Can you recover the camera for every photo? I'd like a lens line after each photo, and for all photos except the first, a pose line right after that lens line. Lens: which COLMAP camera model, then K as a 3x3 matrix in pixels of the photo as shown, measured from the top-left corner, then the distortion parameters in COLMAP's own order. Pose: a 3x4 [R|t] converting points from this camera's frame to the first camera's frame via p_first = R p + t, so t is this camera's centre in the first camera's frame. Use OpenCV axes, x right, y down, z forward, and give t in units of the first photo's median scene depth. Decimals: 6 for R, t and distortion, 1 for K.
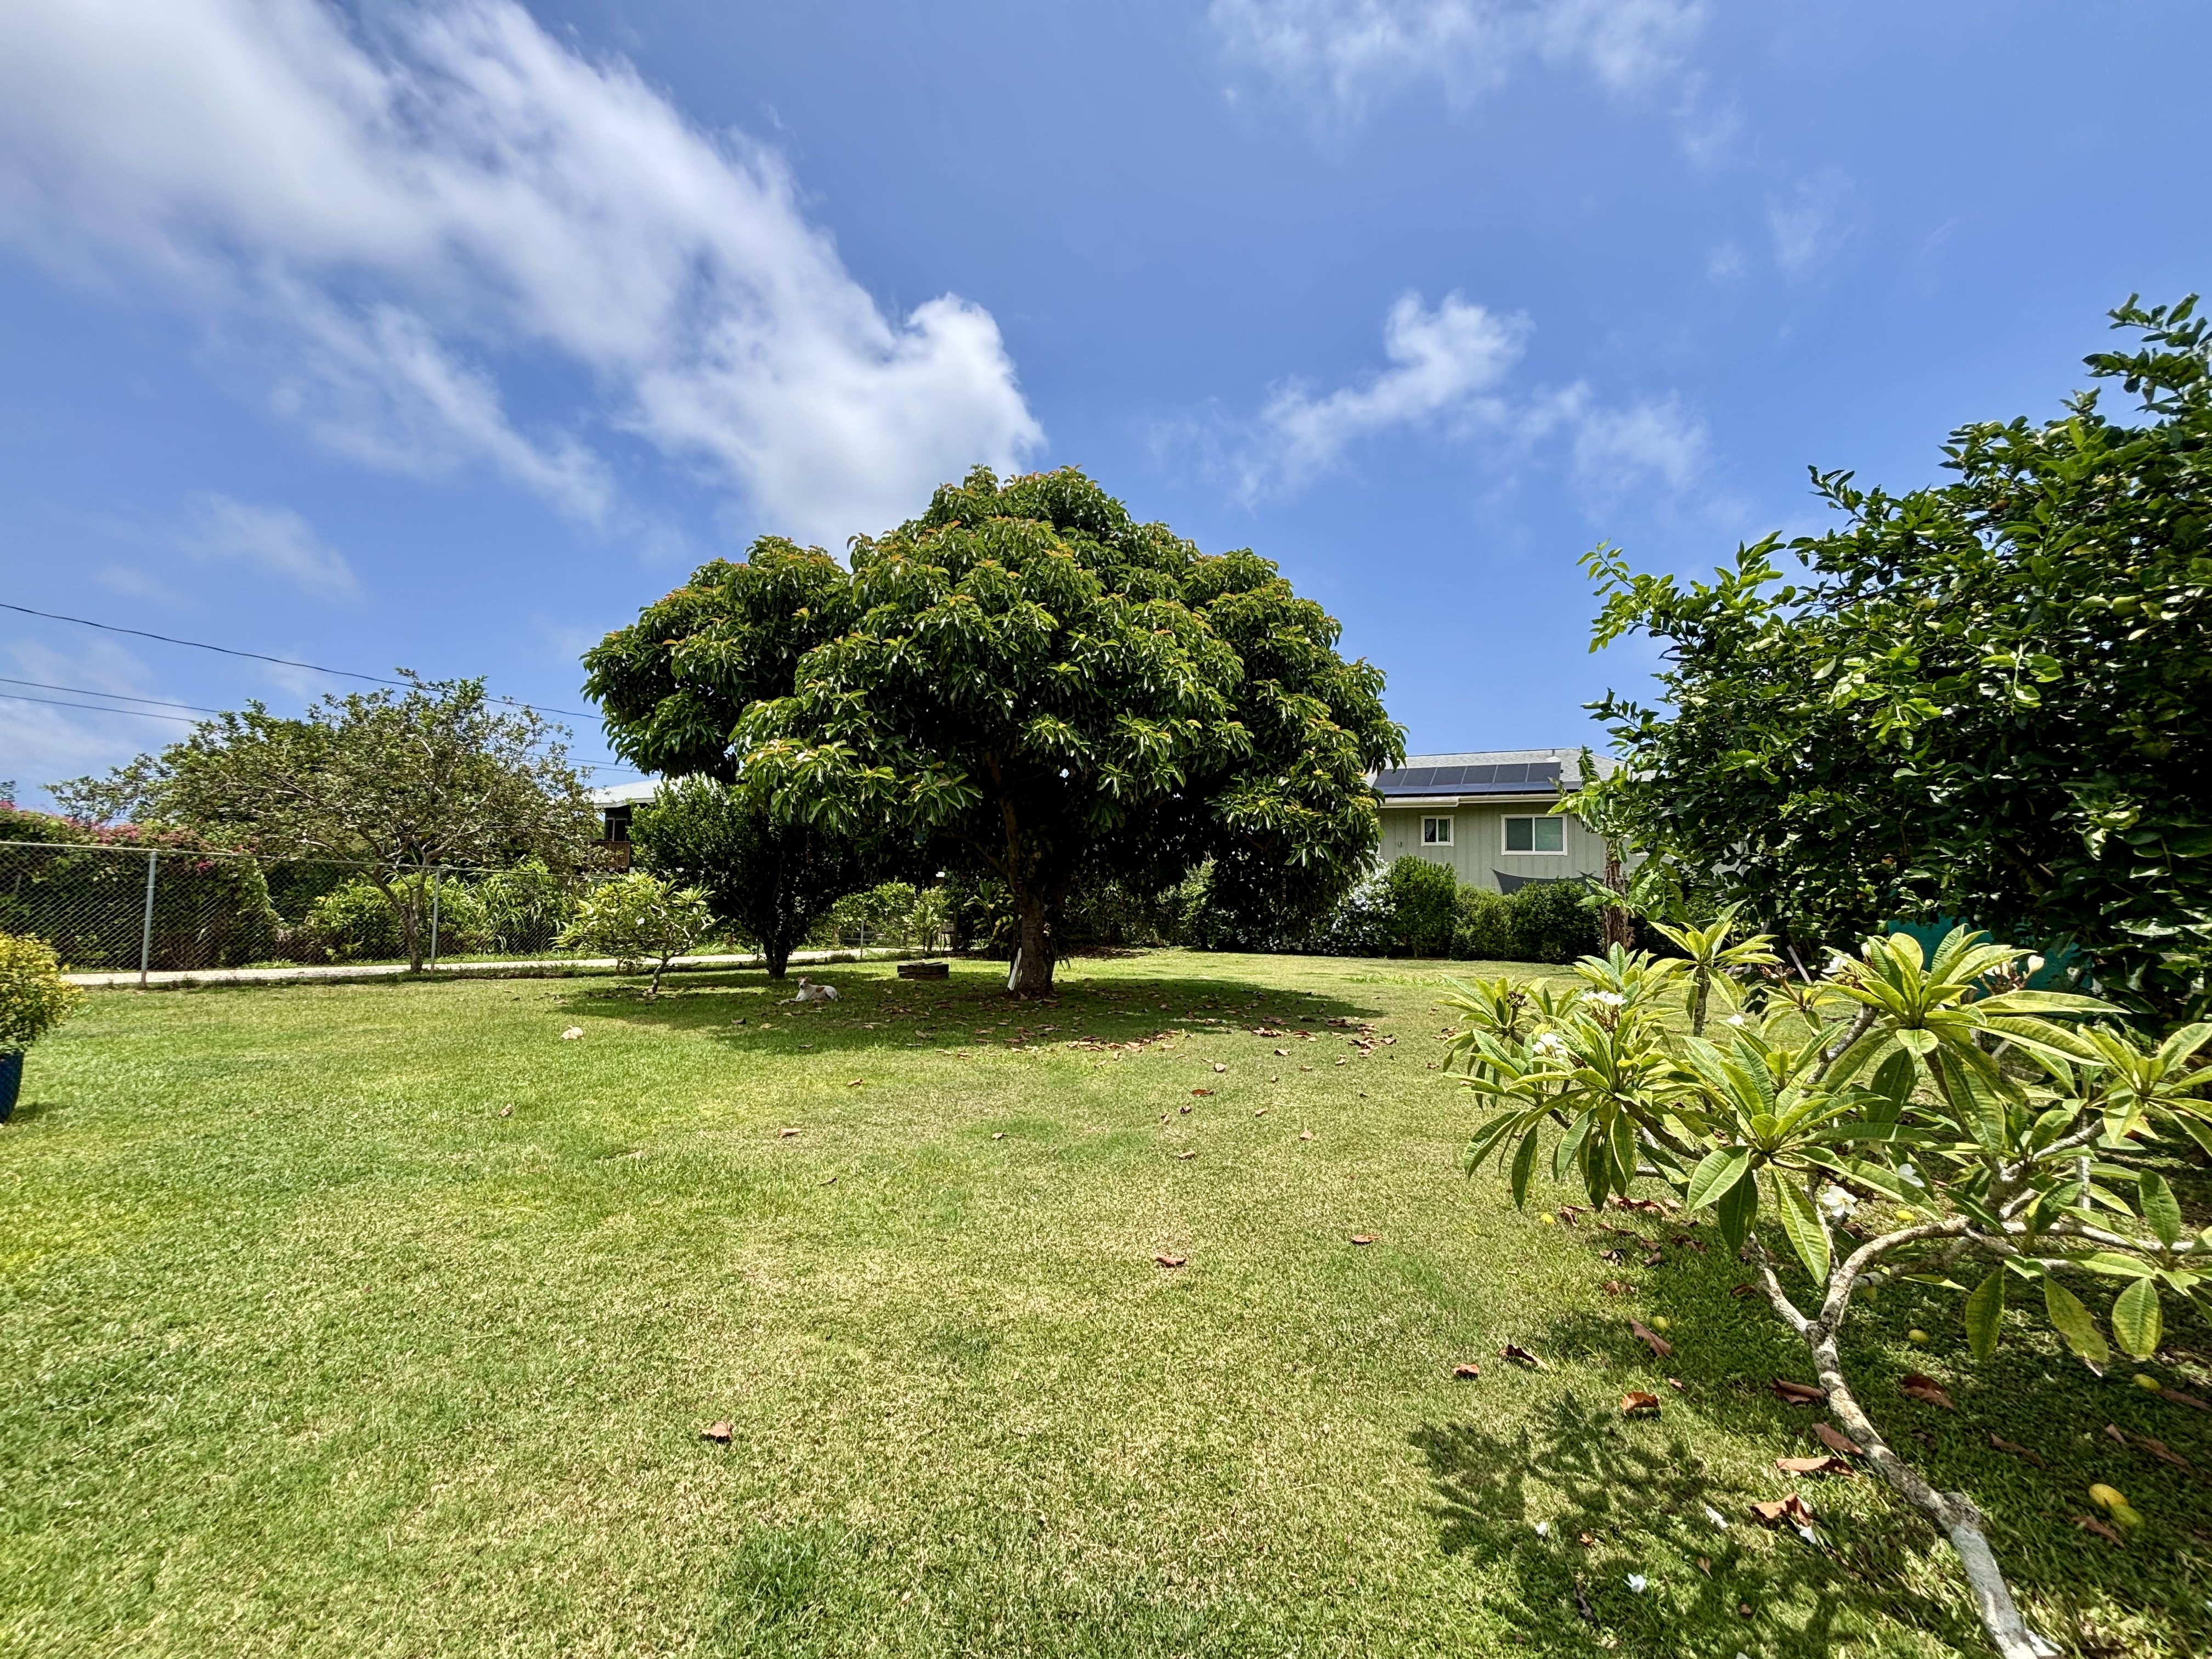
lens RADIAL K [[893.6, 0, 1123.9], [0, 893.6, 845.2], [0, 0, 1]] dist [-0.000558, -0.000986]
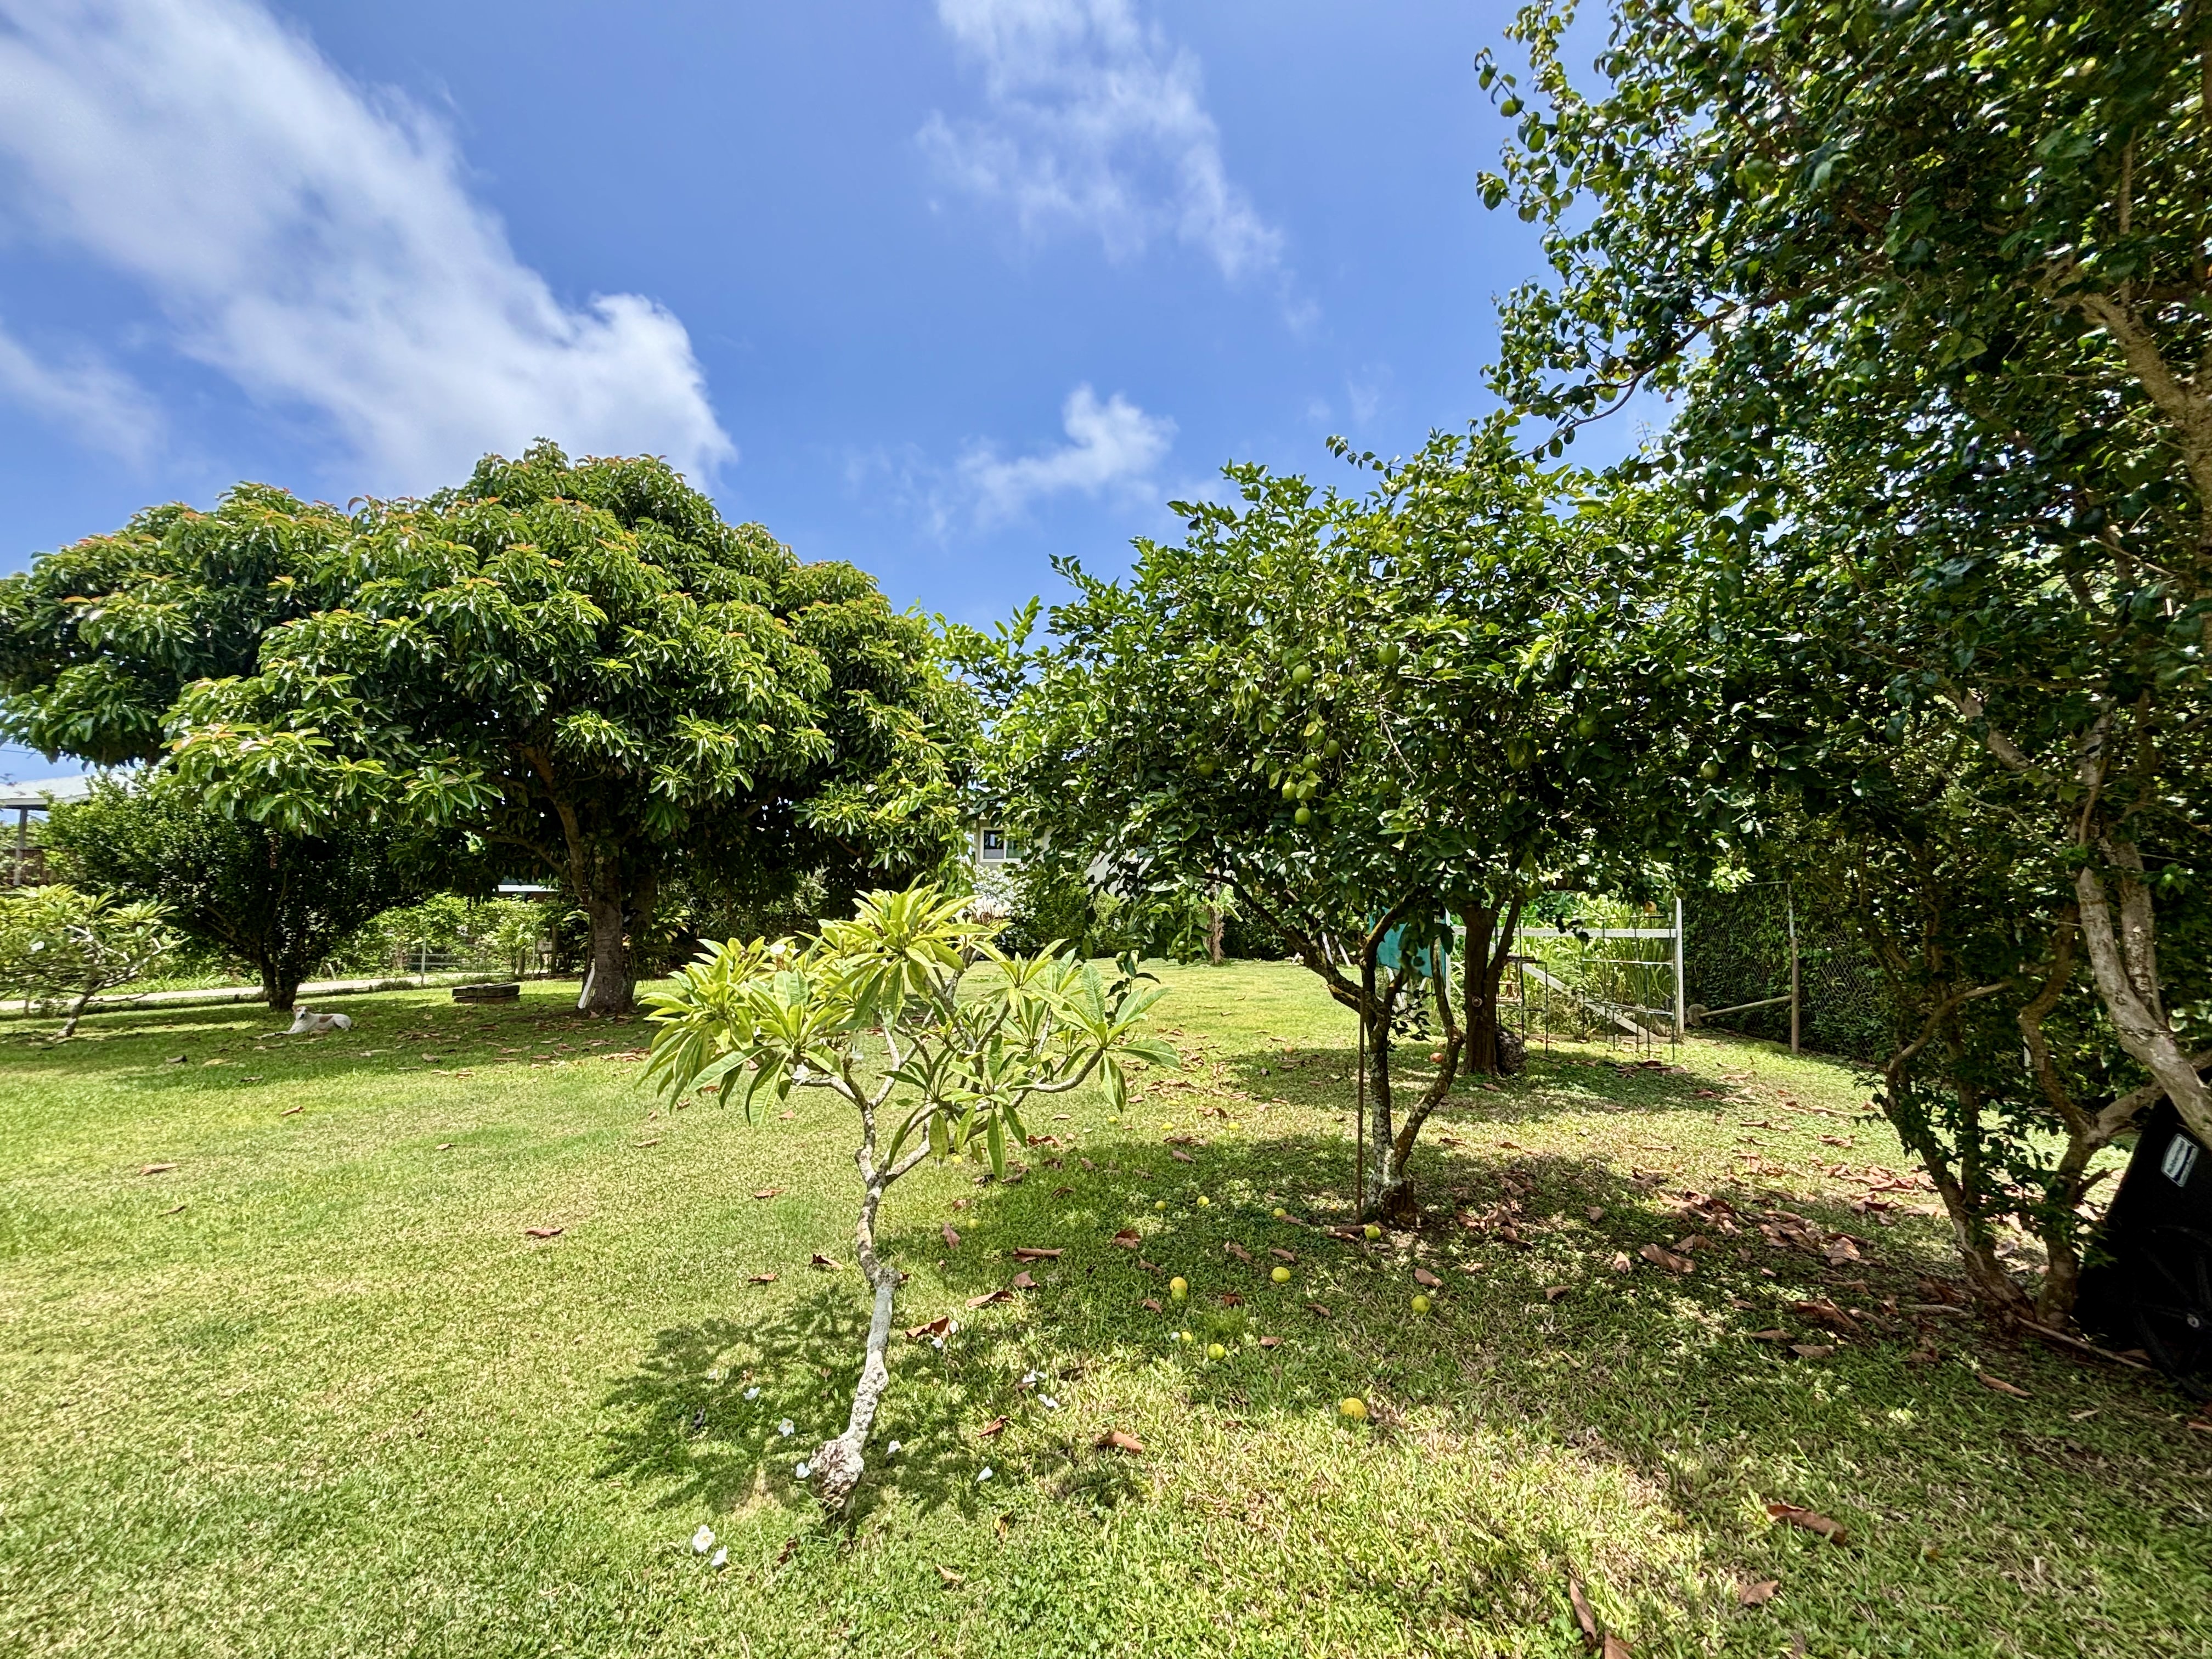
lens RADIAL K [[893.6, 0, 1108.1], [0, 893.6, 841.1], [0, 0, 1]] dist [-0.000558, -0.000986]
pose [[0.943858, 0.004312, 0.330323, 0.108942], [0.000964, 0.999875, -0.015806, 0.006656], [-0.330350, 0.015237, 0.943736, -0.073647]]
